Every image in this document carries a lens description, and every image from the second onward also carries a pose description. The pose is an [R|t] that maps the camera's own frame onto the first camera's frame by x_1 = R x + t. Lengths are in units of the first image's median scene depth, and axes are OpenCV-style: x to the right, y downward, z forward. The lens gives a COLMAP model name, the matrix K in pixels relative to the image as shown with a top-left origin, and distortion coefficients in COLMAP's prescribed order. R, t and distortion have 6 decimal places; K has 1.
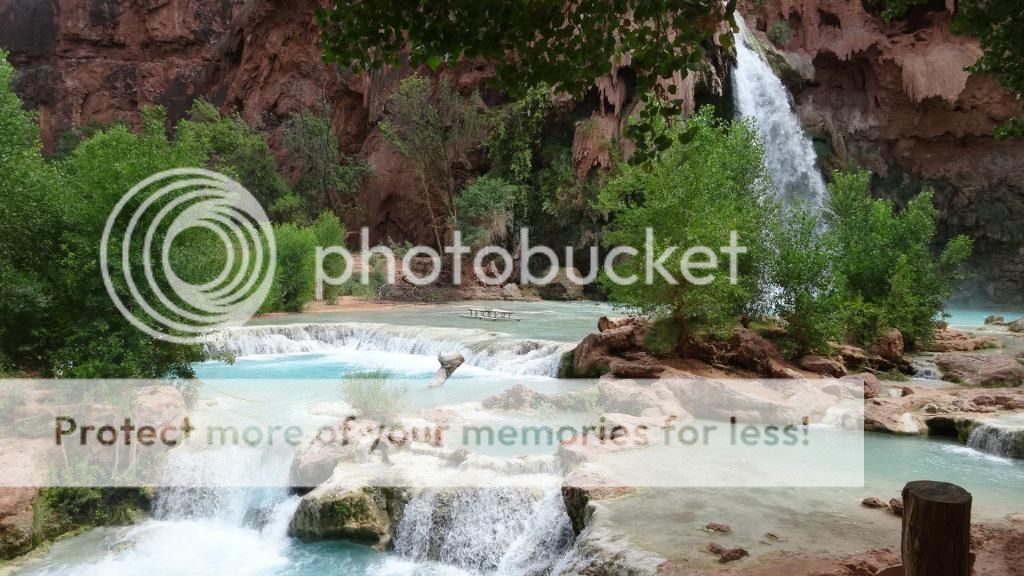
lens RADIAL K [[771.6, 0, 512.0], [0, 771.6, 288.0], [0, 0, 1]] dist [-0.003691, 0.005559]
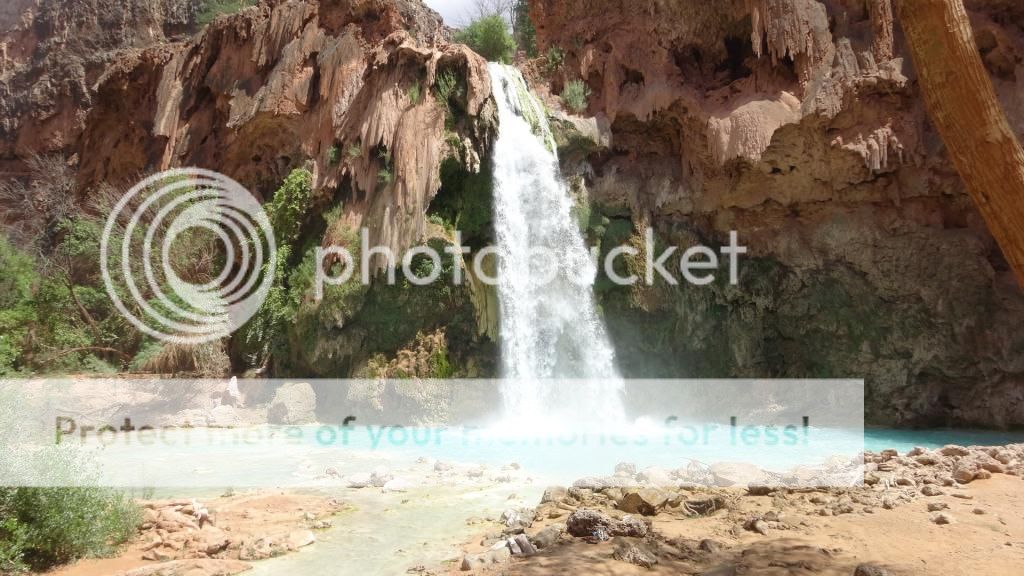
lens RADIAL K [[771.6, 0, 512.0], [0, 771.6, 288.0], [0, 0, 1]] dist [-0.003691, 0.005559]
pose [[0.991147, -0.041530, -0.126105, 0.396639], [0.027727, 0.993622, -0.109304, -0.030689], [0.129840, 0.104840, 0.985977, 0.183349]]
